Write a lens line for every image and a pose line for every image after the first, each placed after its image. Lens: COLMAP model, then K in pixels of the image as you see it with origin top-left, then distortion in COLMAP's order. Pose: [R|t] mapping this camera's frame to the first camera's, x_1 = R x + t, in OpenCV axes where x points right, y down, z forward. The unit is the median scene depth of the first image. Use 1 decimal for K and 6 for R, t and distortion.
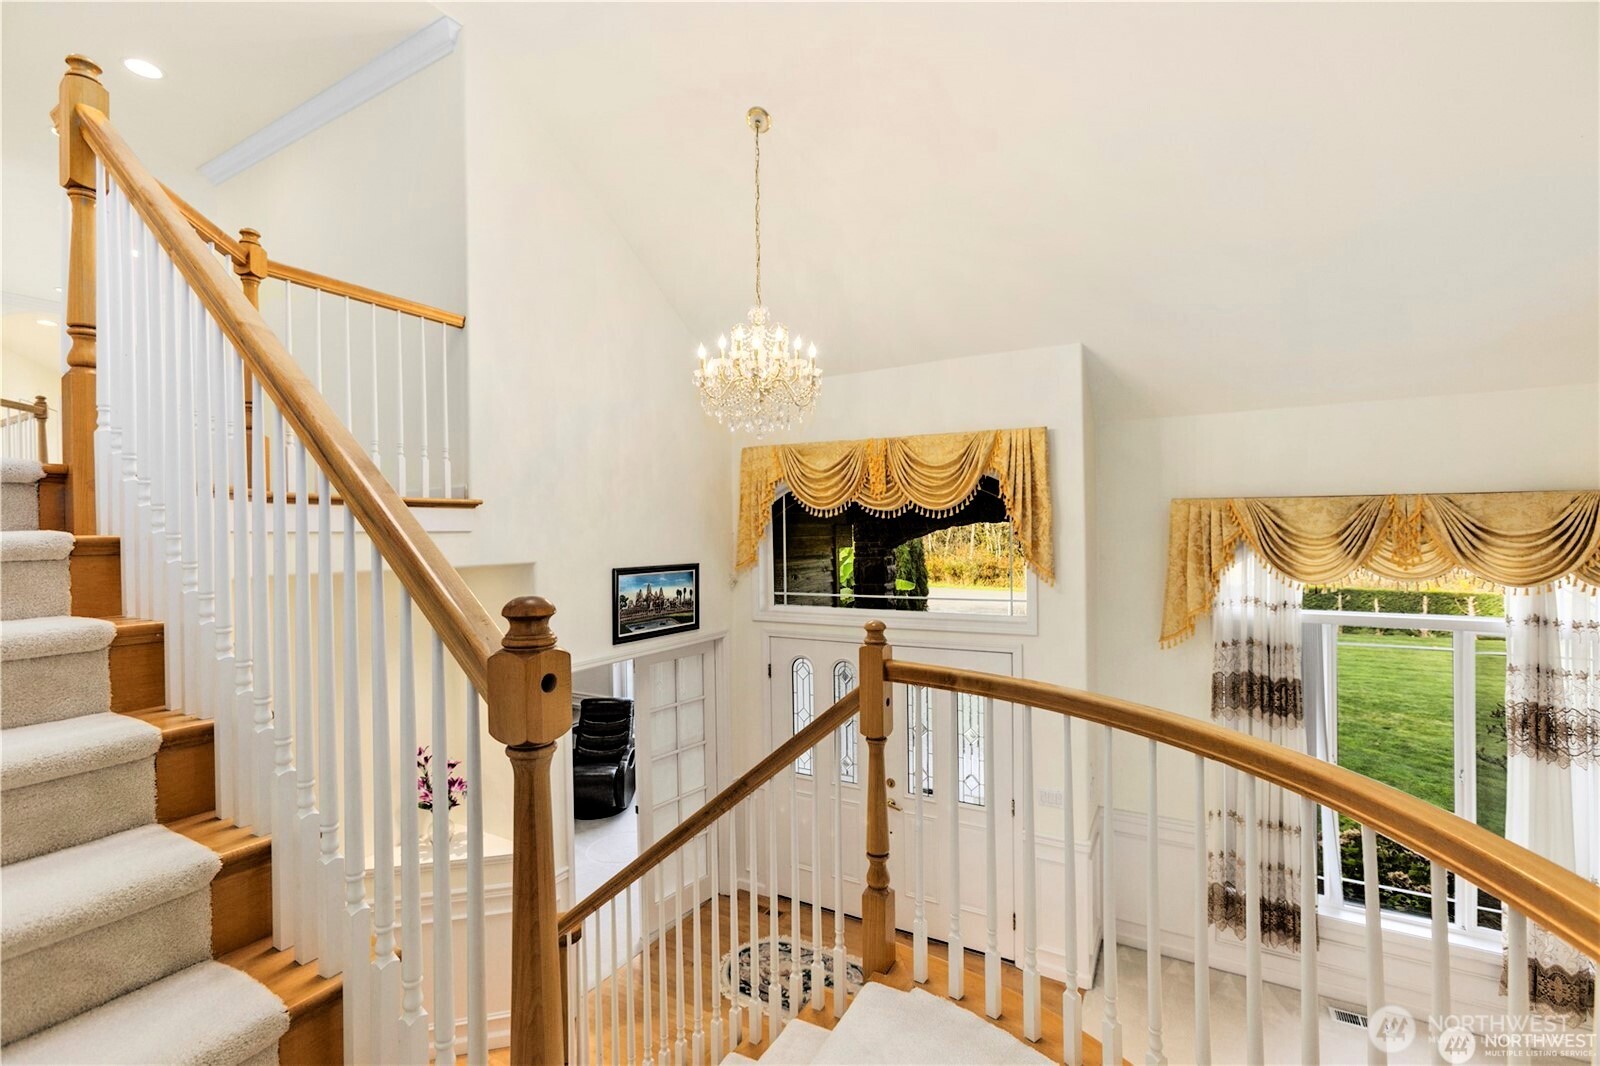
lens RADIAL K [[706.8, 0, 799.9], [0, 706.8, 536.1], [0, 0, 1]] dist [-0.014892, 0.004957]
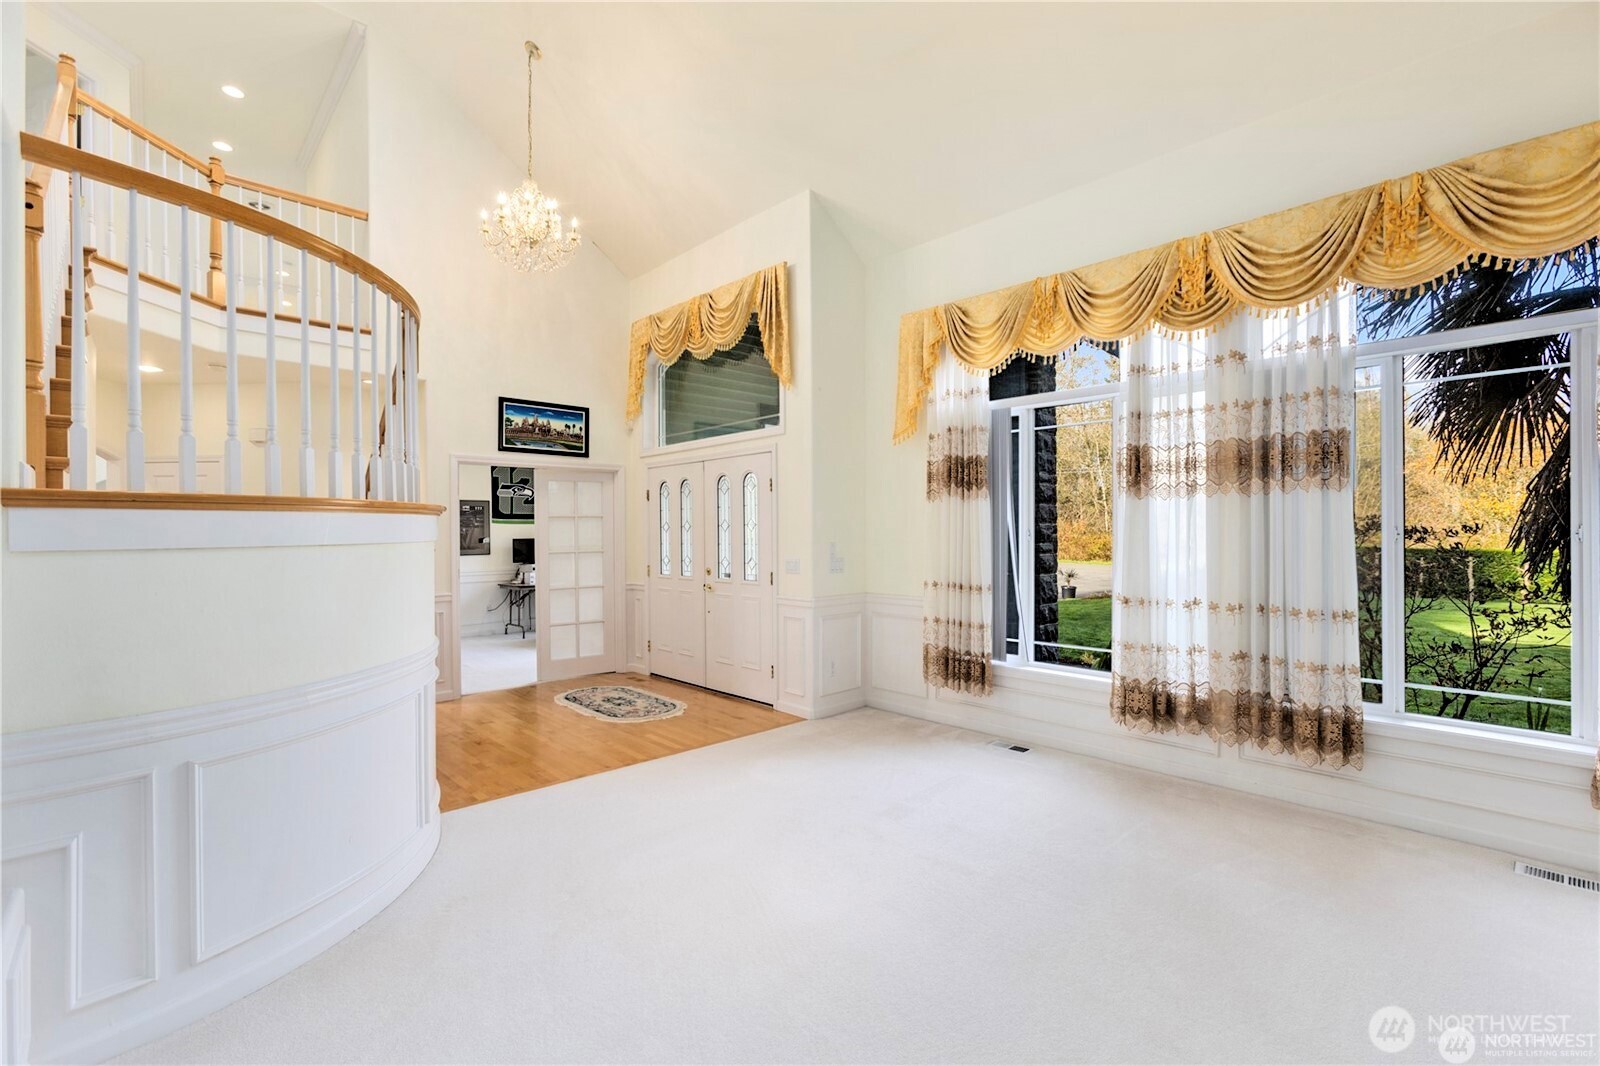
lens RADIAL K [[706.8, 0, 811.2], [0, 706.8, 532.2], [0, 0, 1]] dist [-0.014892, 0.004957]
pose [[0.959069, 0.006381, -0.283102, 0.731514], [-0.008067, 0.999956, -0.004790, 0.318126], [0.283059, 0.006878, 0.959078, -0.164198]]
